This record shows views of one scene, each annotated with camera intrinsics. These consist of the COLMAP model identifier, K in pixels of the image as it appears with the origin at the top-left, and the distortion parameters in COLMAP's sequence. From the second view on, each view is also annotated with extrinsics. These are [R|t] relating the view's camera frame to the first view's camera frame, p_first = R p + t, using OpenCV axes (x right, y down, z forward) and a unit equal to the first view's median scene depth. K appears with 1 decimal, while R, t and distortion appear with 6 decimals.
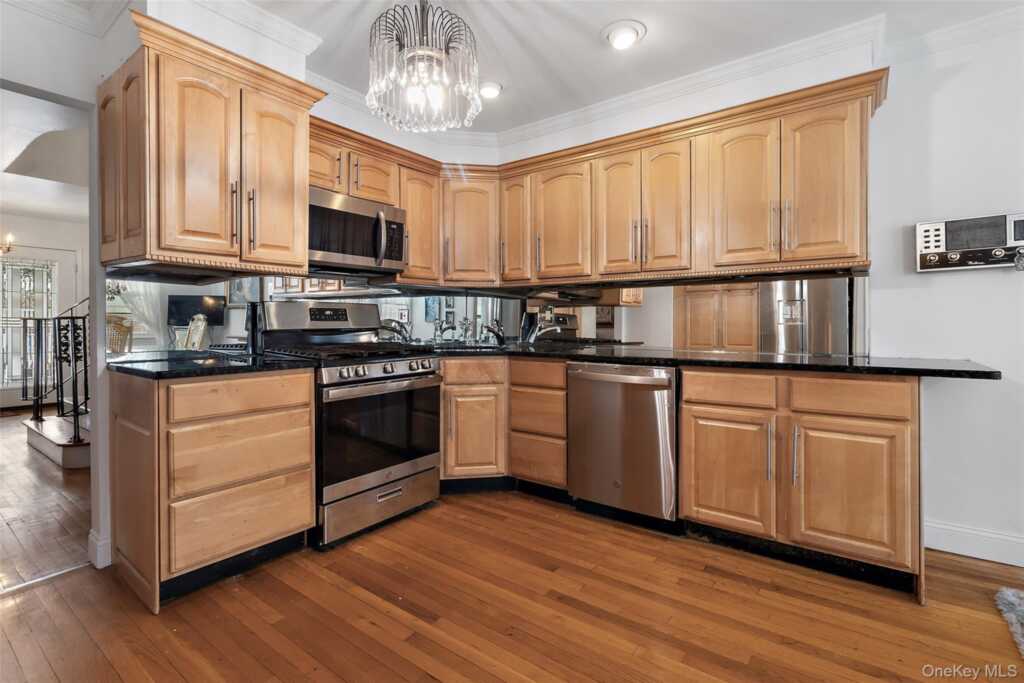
lens RADIAL K [[473.0, 0, 521.5], [0, 473.0, 323.6], [0, 0, 1]] dist [0.002874, 0.000398]
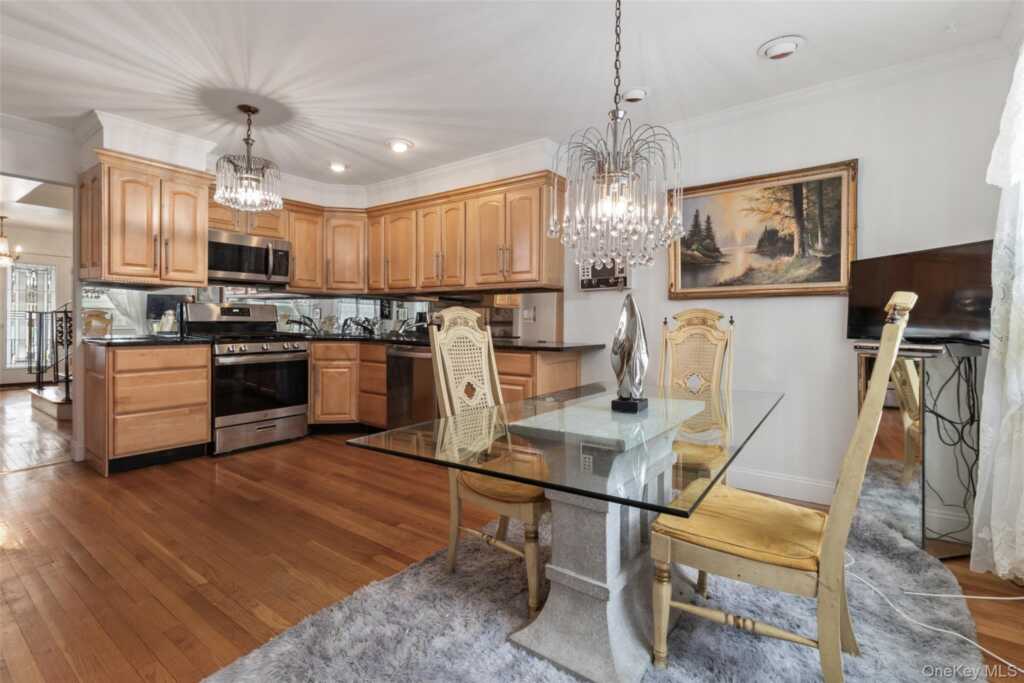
lens RADIAL K [[473.0, 0, 521.7], [0, 473.0, 325.5], [0, 0, 1]] dist [0.002874, 0.000398]
pose [[0.999920, 0.012644, -0.000026, 0.509239], [-0.012644, 0.999909, 0.004776, 0.005693], [0.000086, -0.004775, 0.999989, -0.507500]]
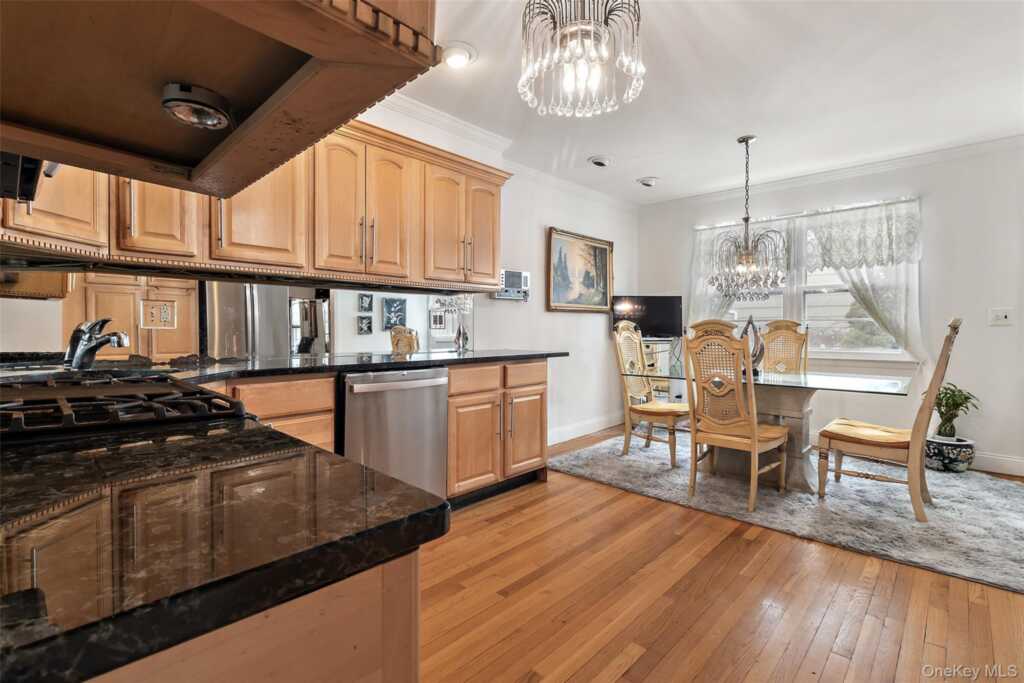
lens RADIAL K [[473.0, 0, 515.0], [0, 473.0, 334.3], [0, 0, 1]] dist [0.002874, 0.000398]
pose [[0.127550, -0.005727, 0.991816, -0.640926], [0.002764, 0.999981, 0.005419, 0.007290], [-0.991828, 0.002050, 0.127563, 0.577691]]
